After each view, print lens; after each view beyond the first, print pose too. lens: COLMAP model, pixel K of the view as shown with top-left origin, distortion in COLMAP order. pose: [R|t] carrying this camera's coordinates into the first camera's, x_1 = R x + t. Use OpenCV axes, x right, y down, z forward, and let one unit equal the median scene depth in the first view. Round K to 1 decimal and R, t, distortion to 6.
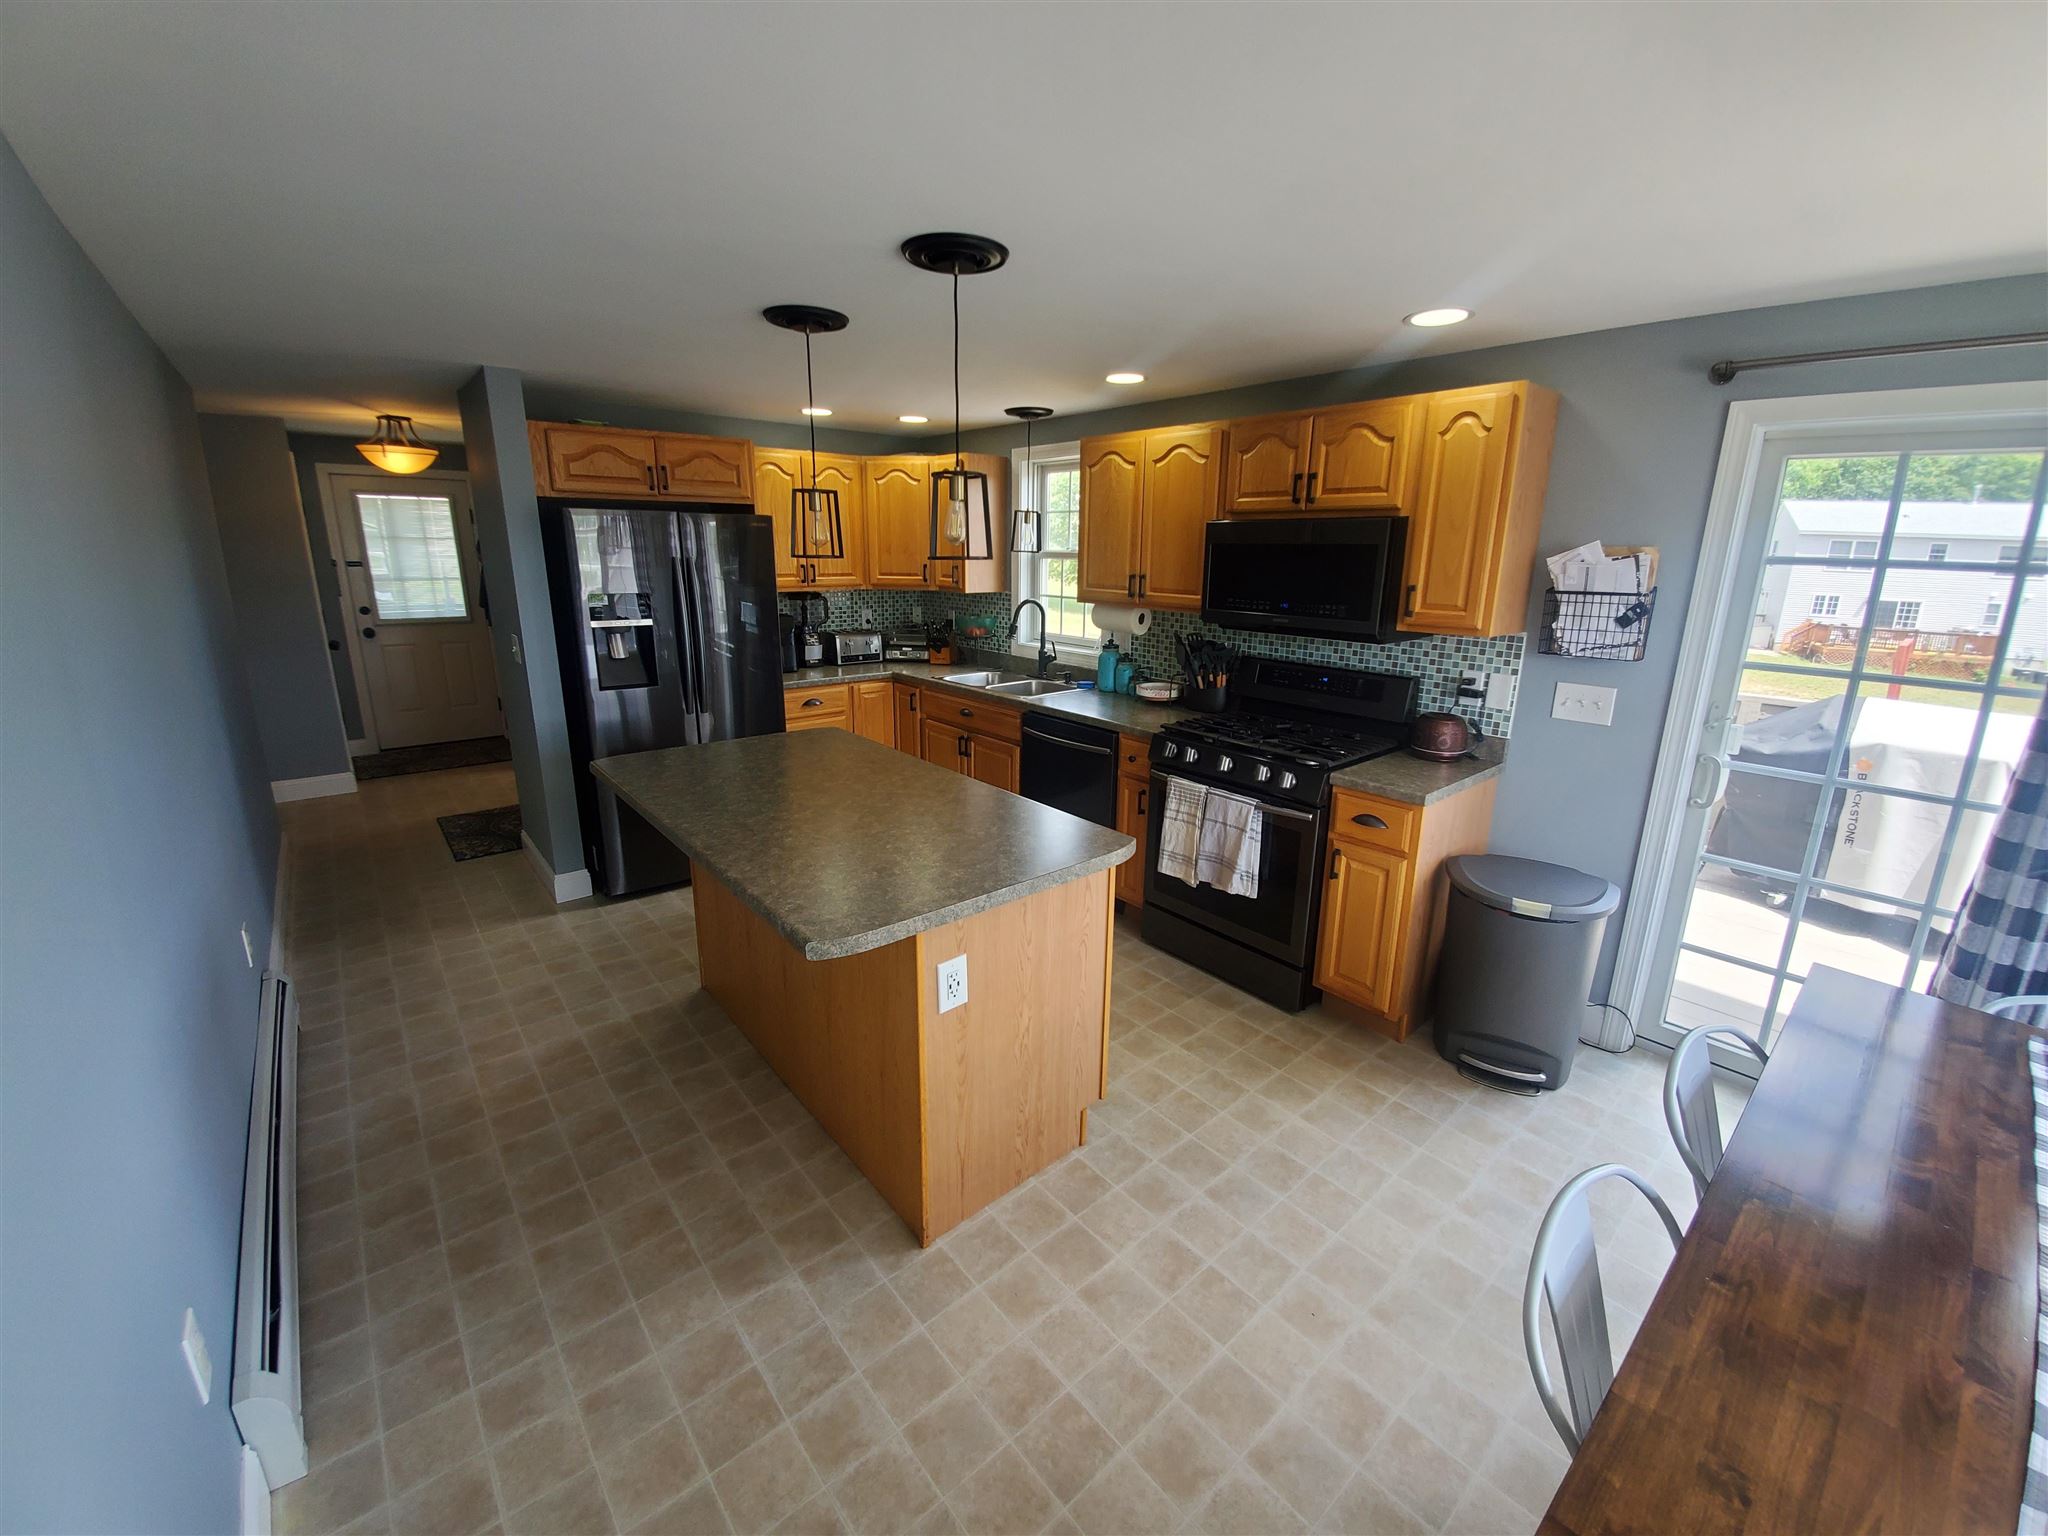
lens RADIAL K [[819.8, 0, 1038.7], [0, 819.8, 756.3], [0, 0, 1]] dist [-0.002884, -0.008904]
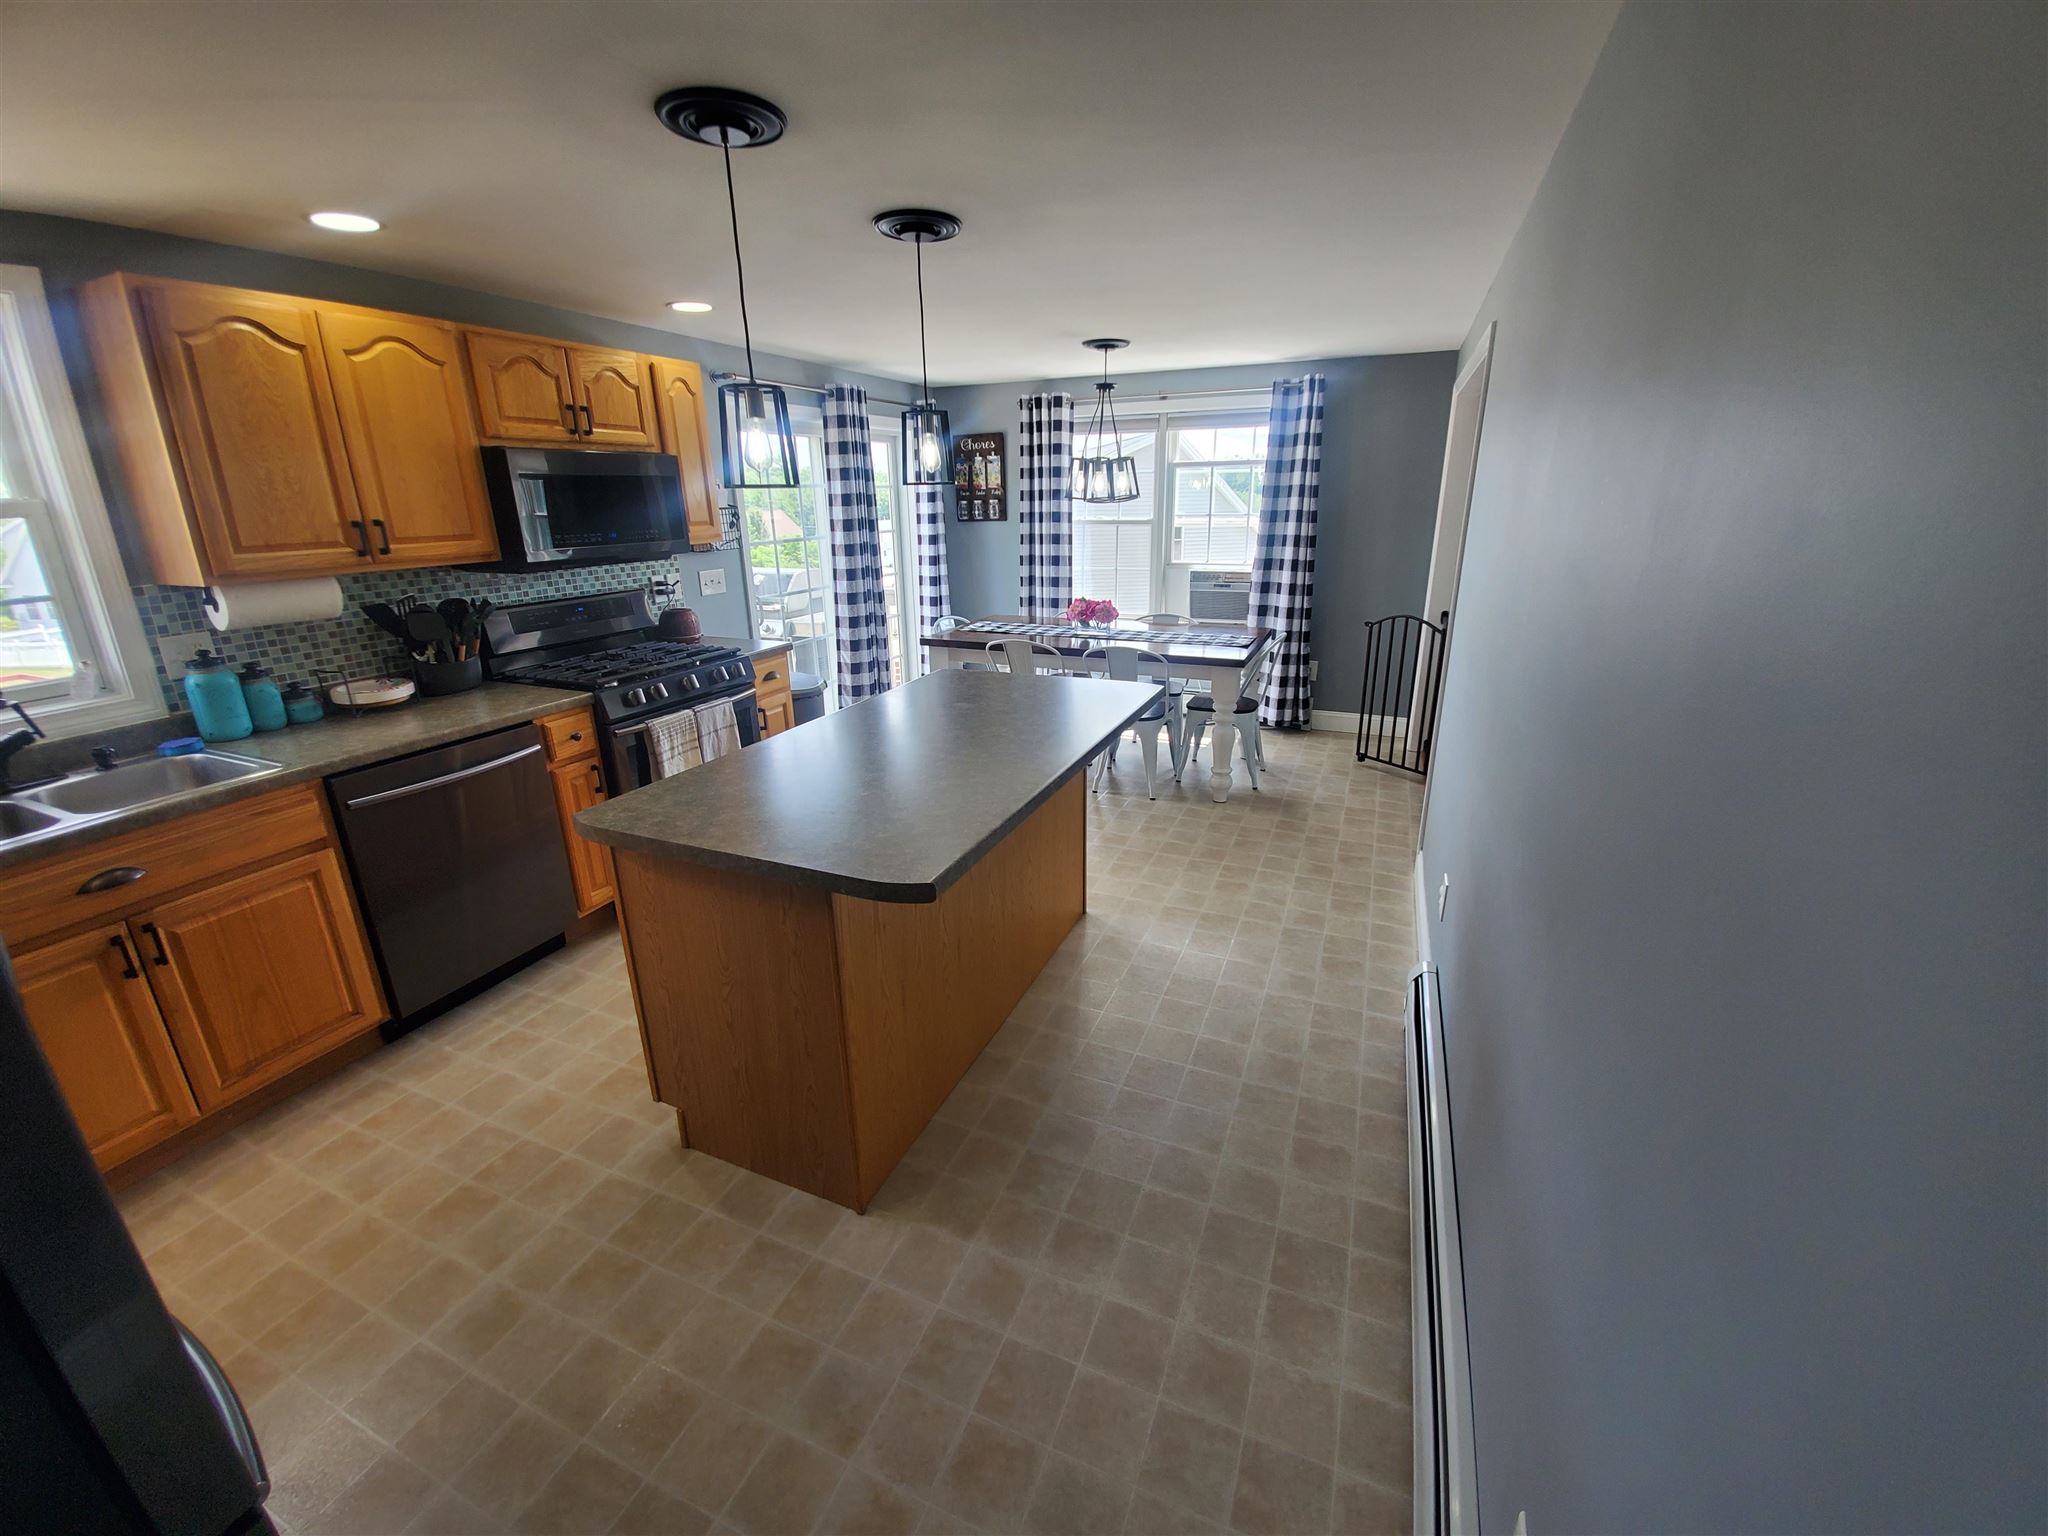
lens RADIAL K [[819.8, 0, 1037.0], [0, 819.8, 764.8], [0, 0, 1]] dist [-0.002884, -0.008904]
pose [[-0.446569, -0.290186, 0.846385, -0.874744], [0.227274, 0.878133, 0.420985, -0.233411], [-0.865403, 0.380360, -0.326196, 0.943002]]
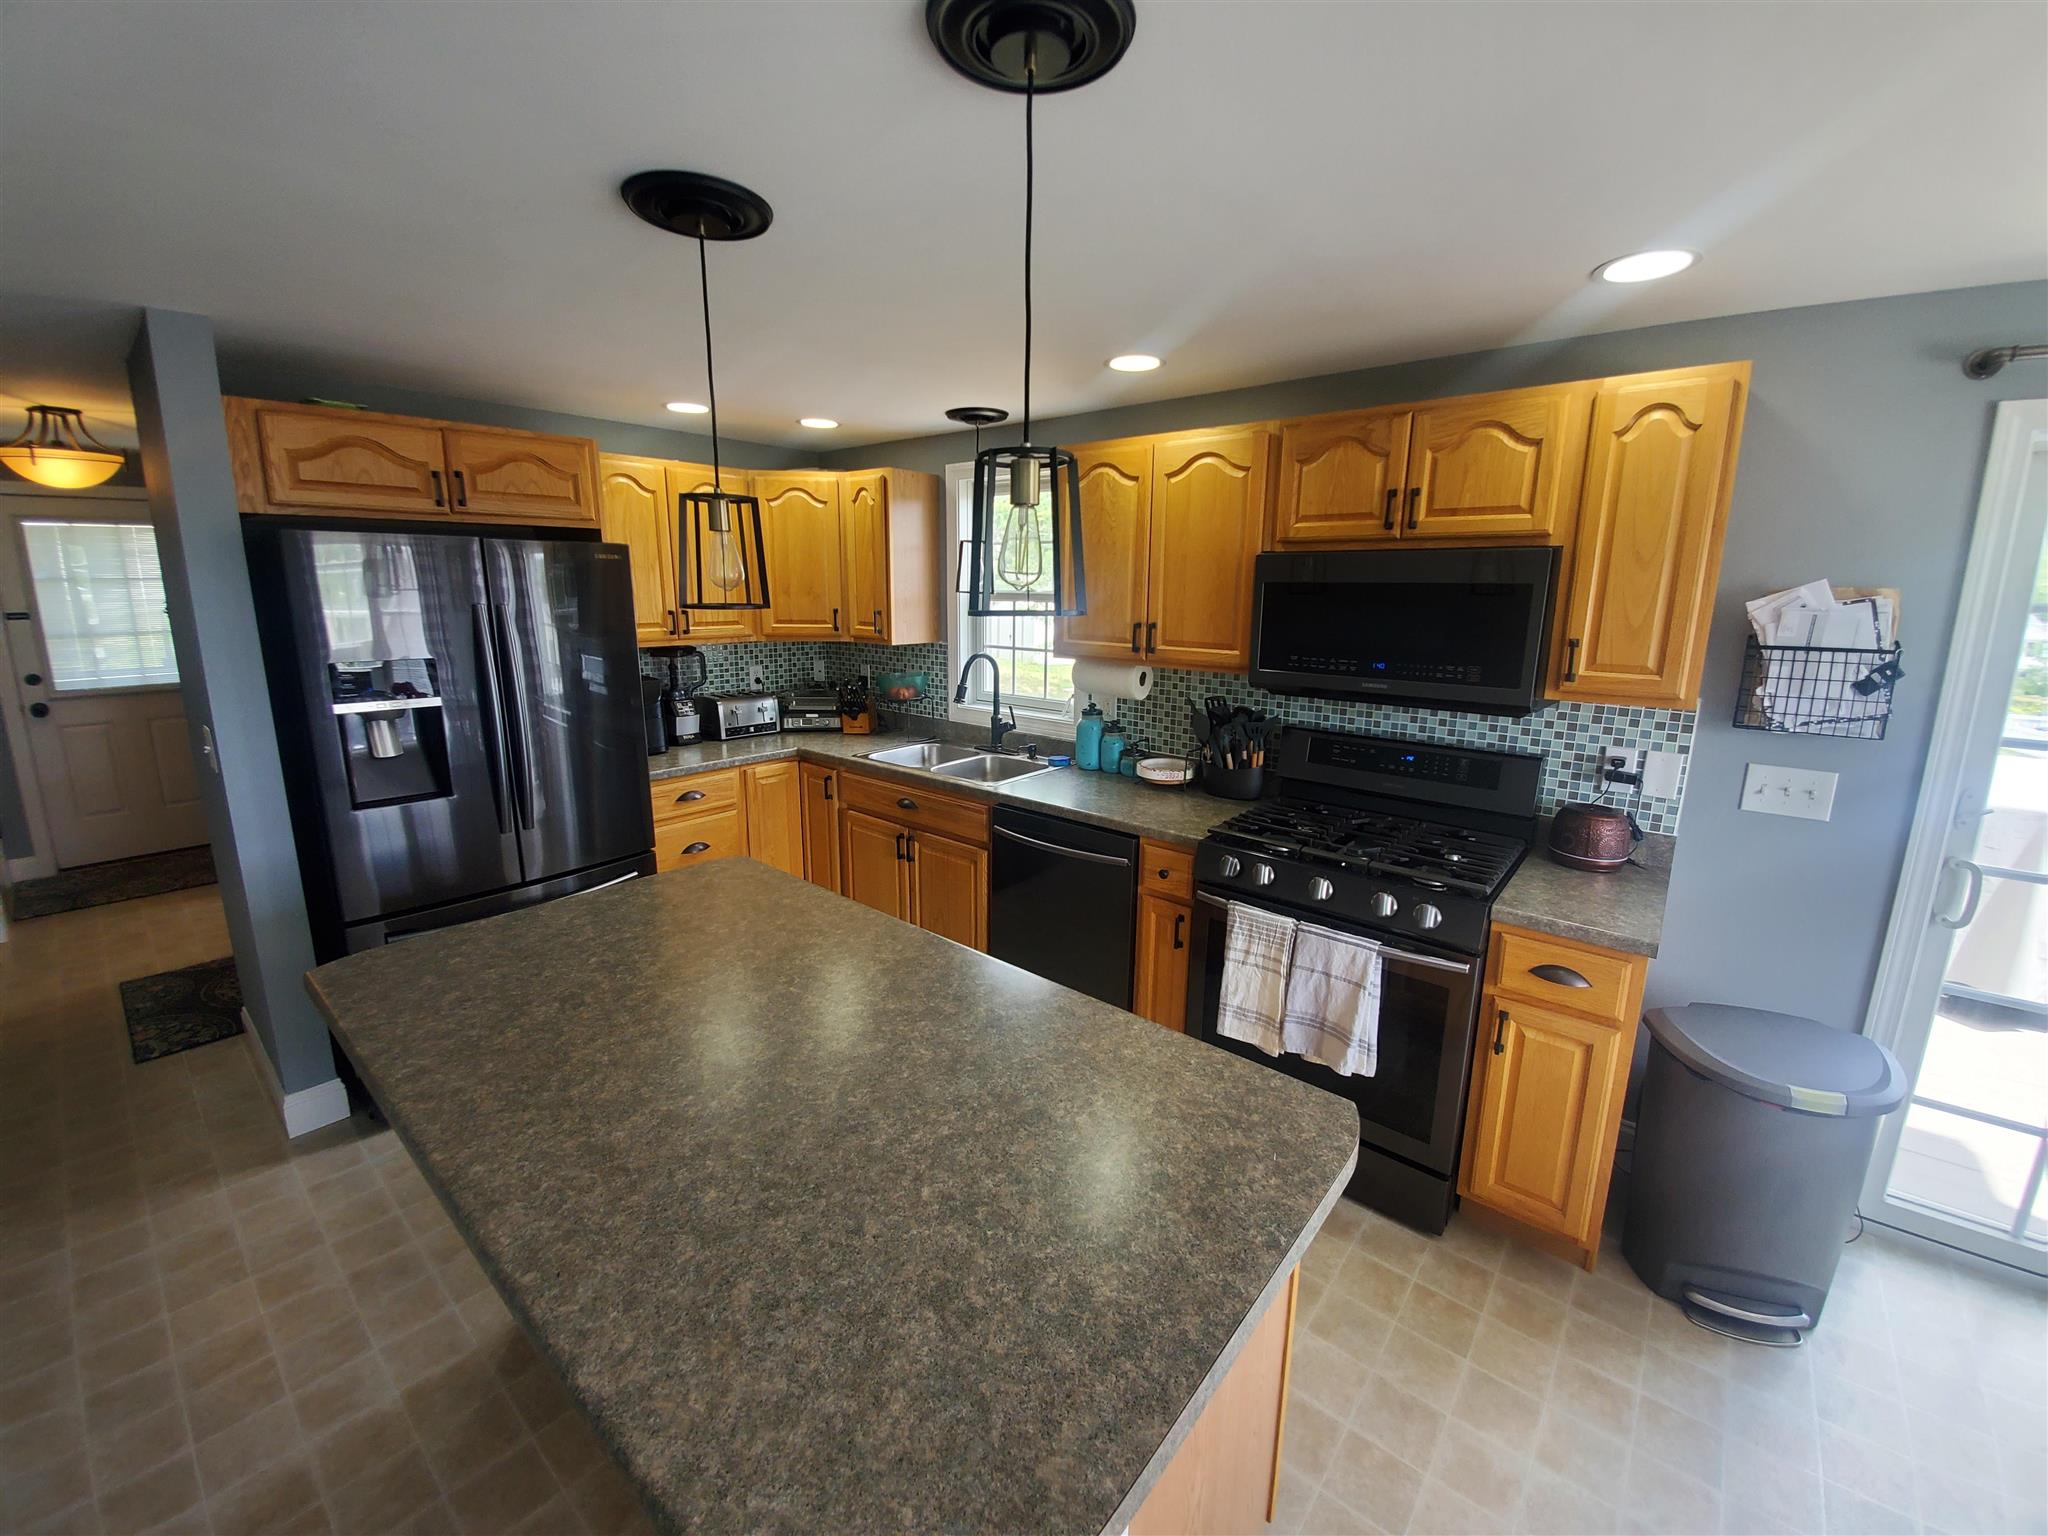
lens RADIAL K [[819.8, 0, 1041.3], [0, 819.8, 752.3], [0, 0, 1]] dist [-0.002884, -0.008904]
pose [[0.985966, -0.035899, 0.163044, -0.117803], [0.043560, 0.998096, -0.043659, -0.083892], [-0.161166, 0.050149, 0.985652, 0.312592]]
